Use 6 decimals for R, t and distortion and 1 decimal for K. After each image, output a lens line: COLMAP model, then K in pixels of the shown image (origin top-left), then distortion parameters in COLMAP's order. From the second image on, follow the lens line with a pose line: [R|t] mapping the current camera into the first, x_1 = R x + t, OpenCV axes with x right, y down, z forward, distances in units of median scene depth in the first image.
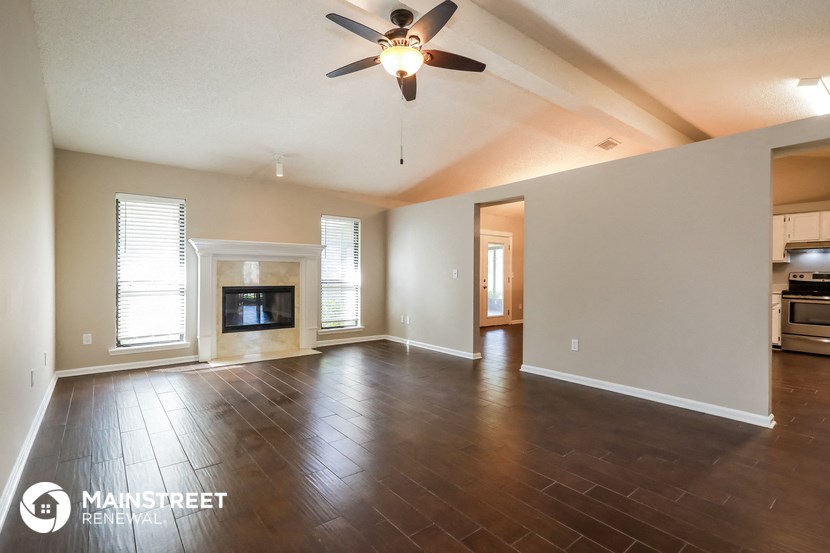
lens RADIAL K [[397.0, 0, 412.0], [0, 397.0, 273.9], [0, 0, 1]] dist [0.003224, 0.000611]
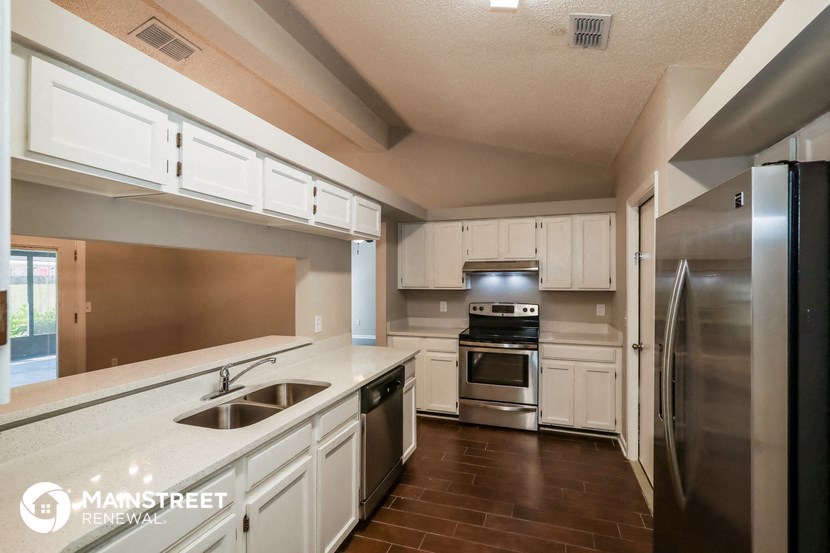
lens RADIAL K [[397.0, 0, 414.2], [0, 397.0, 277.2], [0, 0, 1]] dist [0.003224, 0.000611]
pose [[0.837104, -0.010995, 0.546933, 0.492637], [0.007910, 0.999937, 0.007995, -0.058707], [-0.546986, -0.002366, 0.837138, 0.474266]]
